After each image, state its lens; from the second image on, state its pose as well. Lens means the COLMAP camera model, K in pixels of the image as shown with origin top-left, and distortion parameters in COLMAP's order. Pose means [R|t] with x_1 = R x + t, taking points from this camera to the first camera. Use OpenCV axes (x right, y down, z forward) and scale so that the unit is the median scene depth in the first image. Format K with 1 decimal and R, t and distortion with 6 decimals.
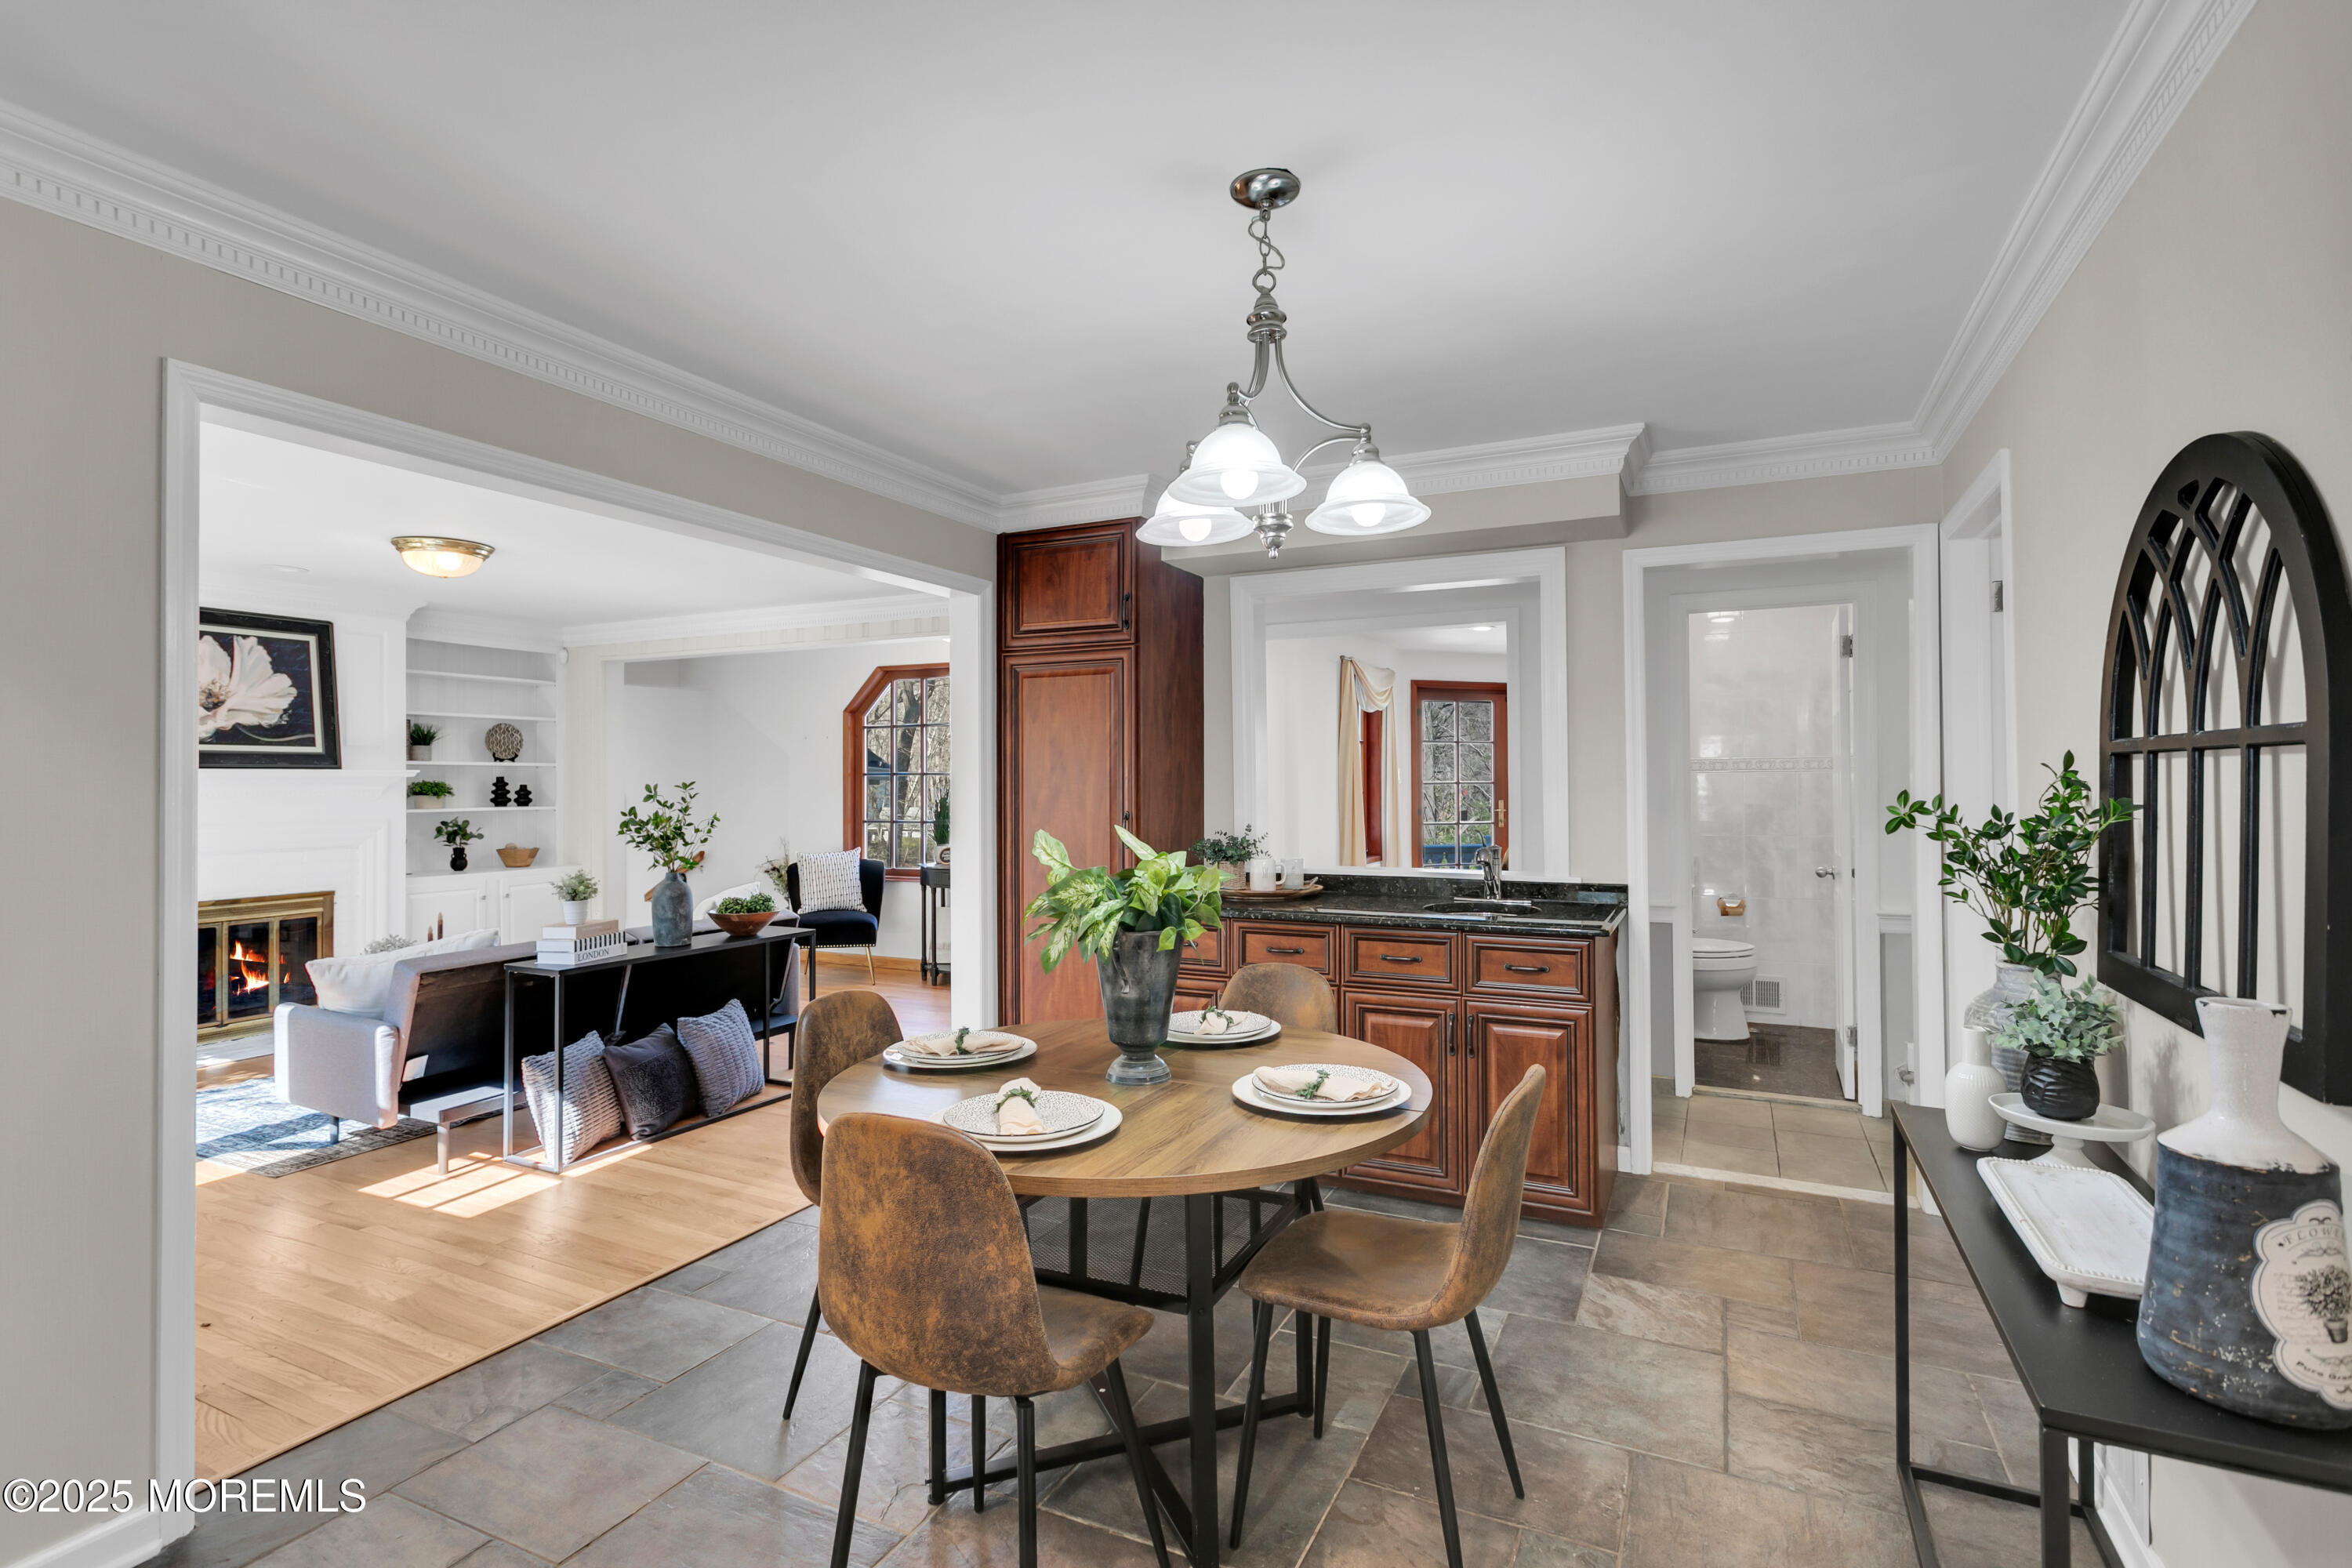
lens RADIAL K [[1146.9, 0, 1158.1], [0, 1146.9, 772.9], [0, 0, 1]] dist [-0.016292, 0.000981]
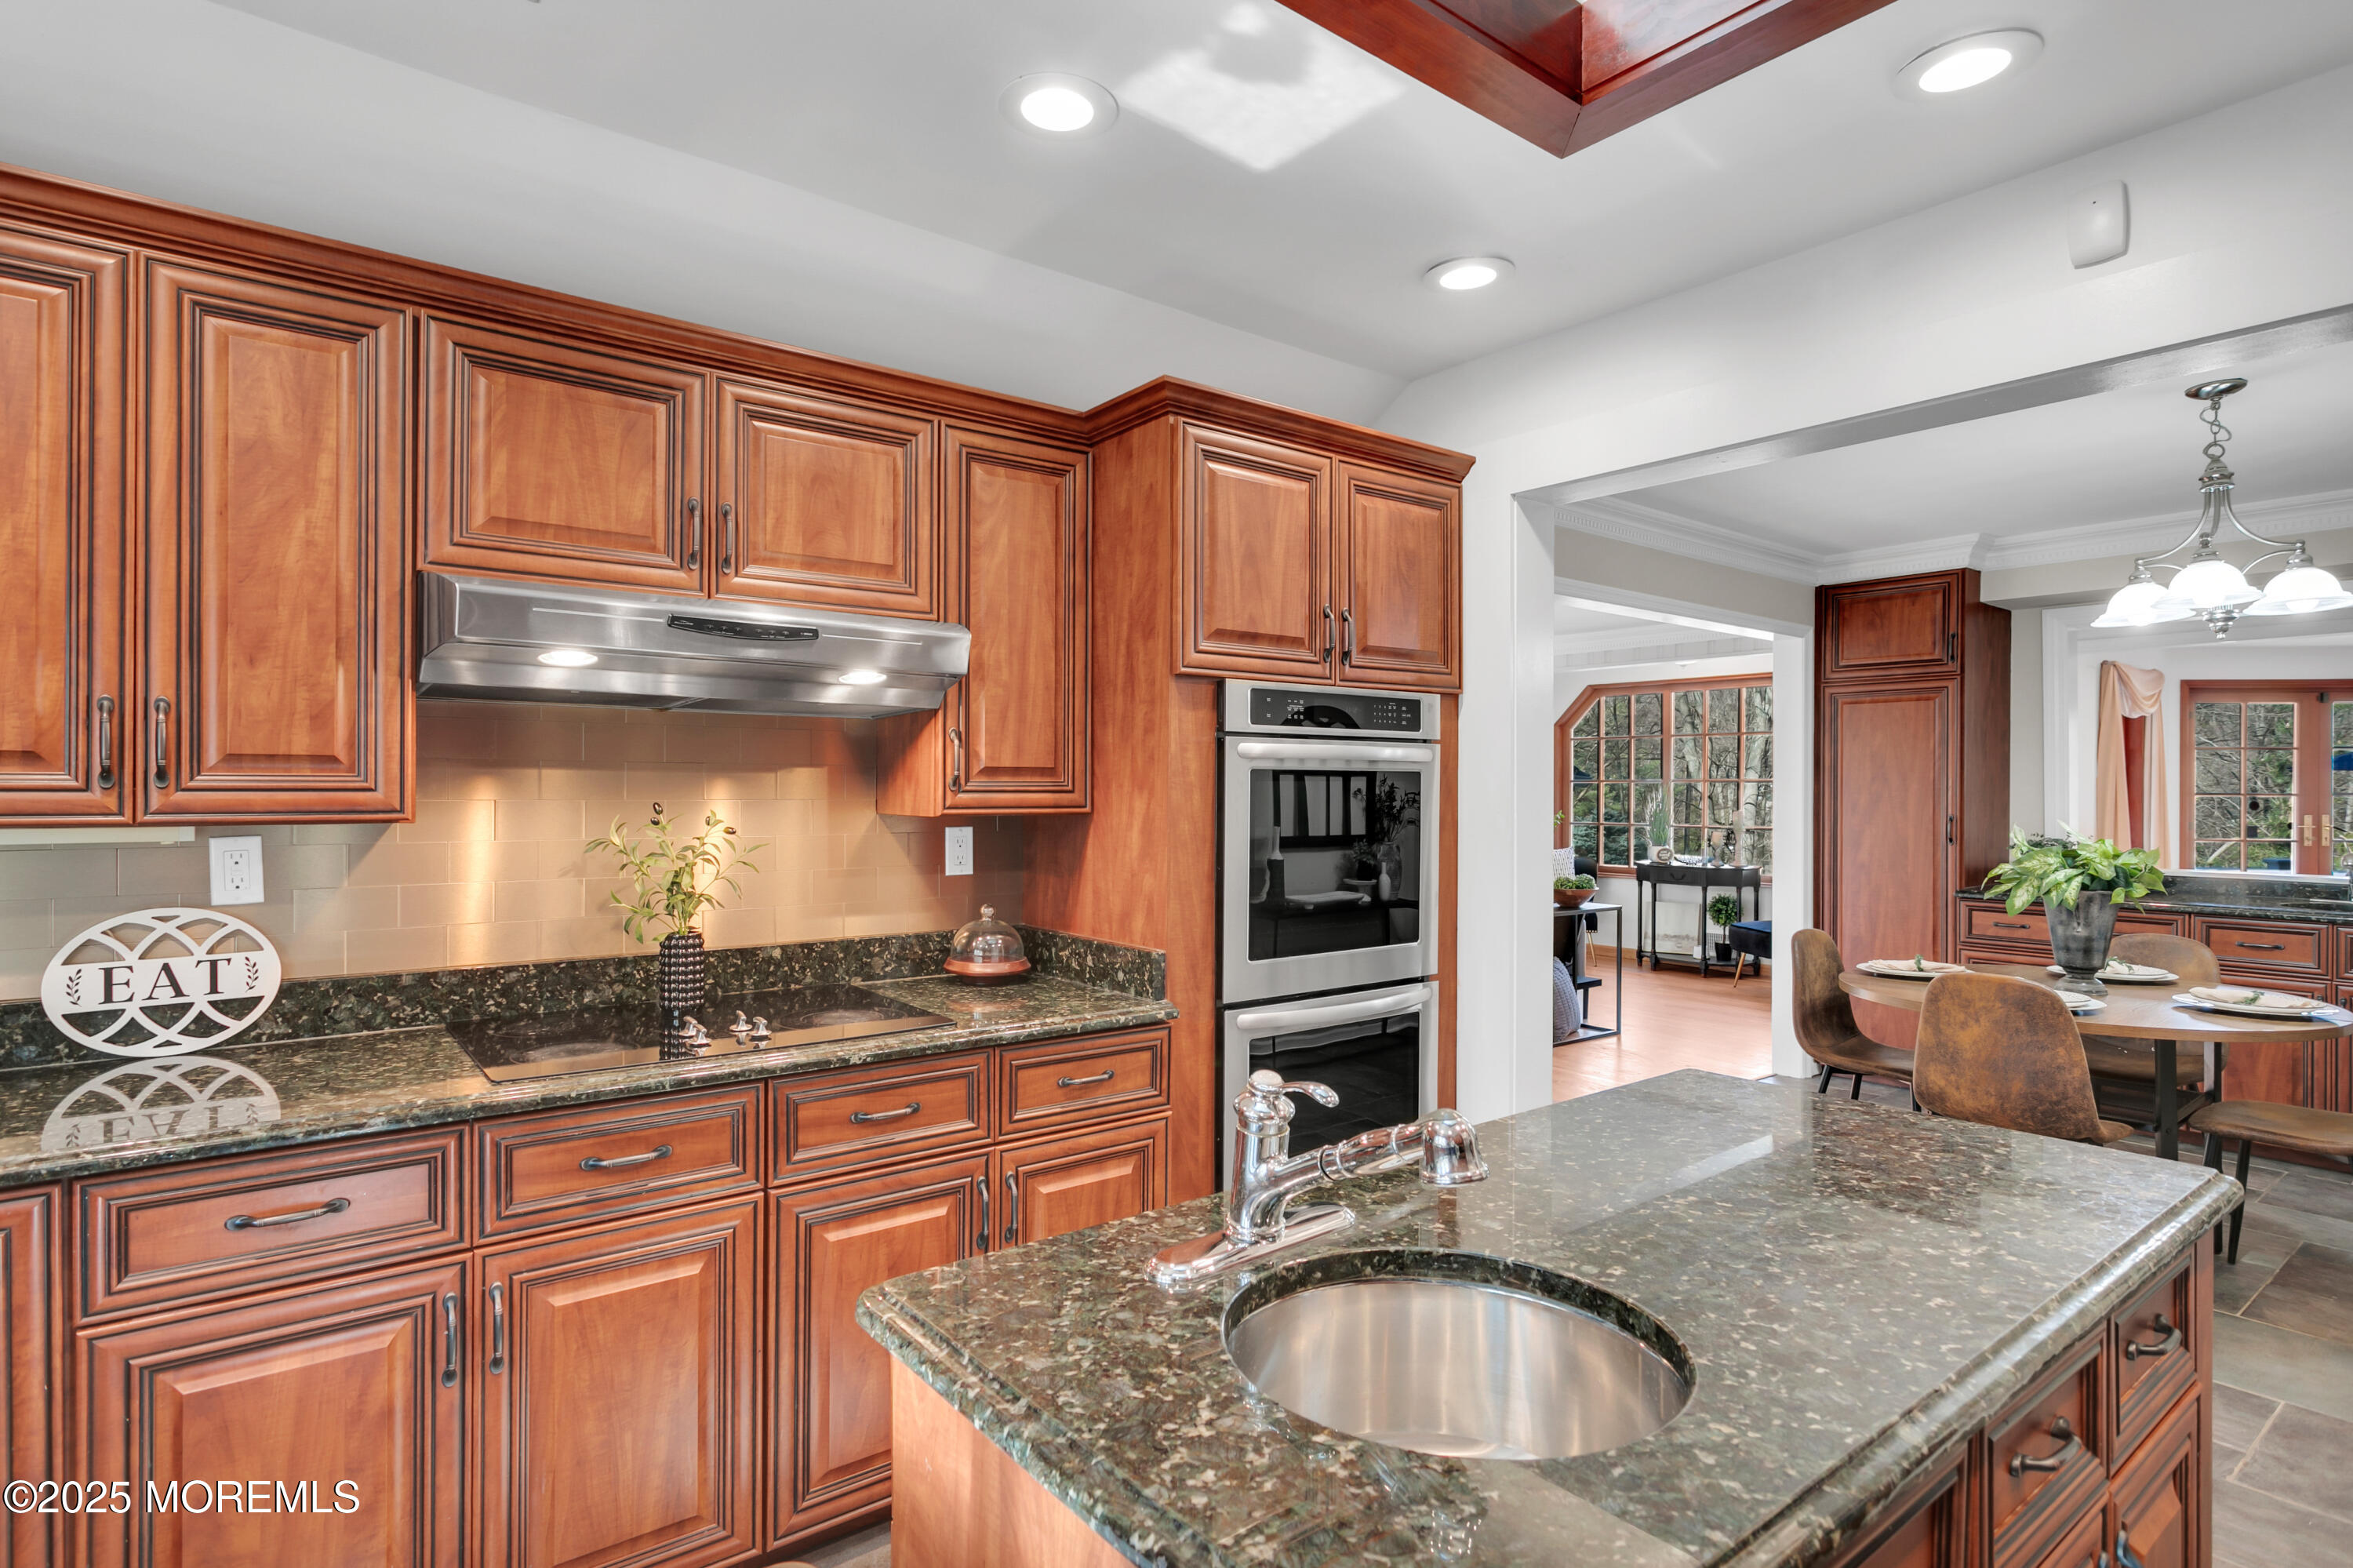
lens RADIAL K [[1147.4, 0, 1194.9], [0, 1147.4, 787.5], [0, 0, 1]] dist [-0.016292, 0.000981]
pose [[0.891987, 0.008986, -0.451971, -0.343987], [-0.005719, 0.999947, 0.008595, -0.001212], [0.452025, -0.005082, 0.891991, -0.740667]]
